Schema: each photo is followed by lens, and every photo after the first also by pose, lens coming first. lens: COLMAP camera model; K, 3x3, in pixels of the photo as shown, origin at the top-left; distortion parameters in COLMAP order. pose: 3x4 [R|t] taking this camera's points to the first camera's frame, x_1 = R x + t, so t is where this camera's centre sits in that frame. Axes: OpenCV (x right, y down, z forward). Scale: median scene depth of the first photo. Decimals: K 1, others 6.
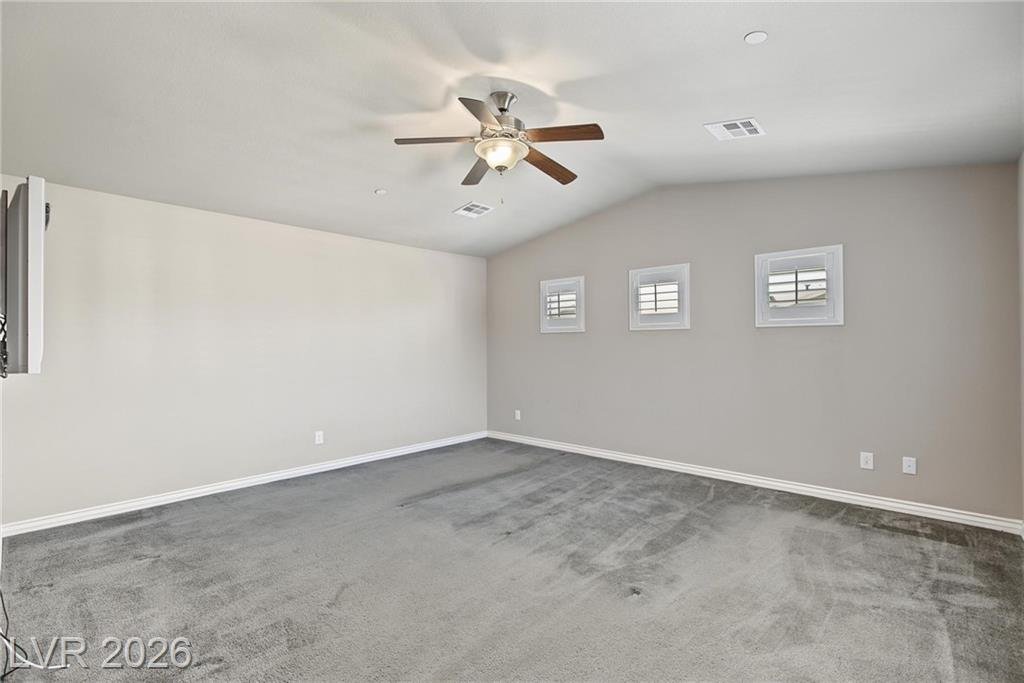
lens RADIAL K [[465.5, 0, 510.7], [0, 465.5, 341.6], [0, 0, 1]] dist [-0.011030, 0.000373]
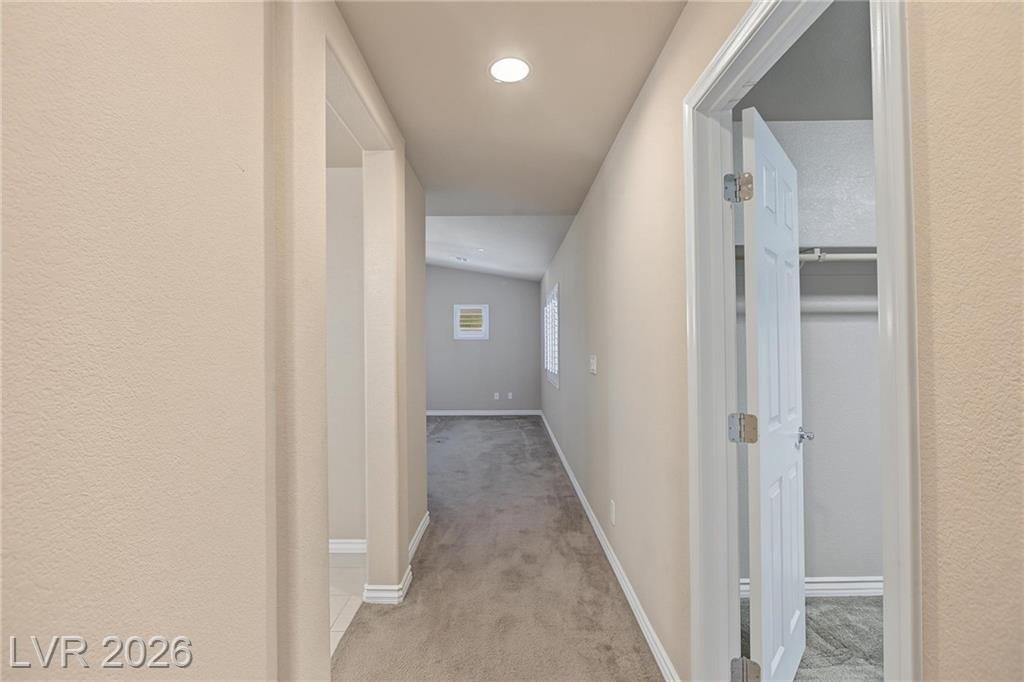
lens RADIAL K [[465.5, 0, 510.7], [0, 465.5, 341.1], [0, 0, 1]] dist [-0.011030, 0.000373]
pose [[0.729714, 0.005426, 0.683731, -0.840263], [0.000313, 0.999966, -0.008269, -0.005347], [-0.683753, 0.006248, 0.729687, -0.821597]]
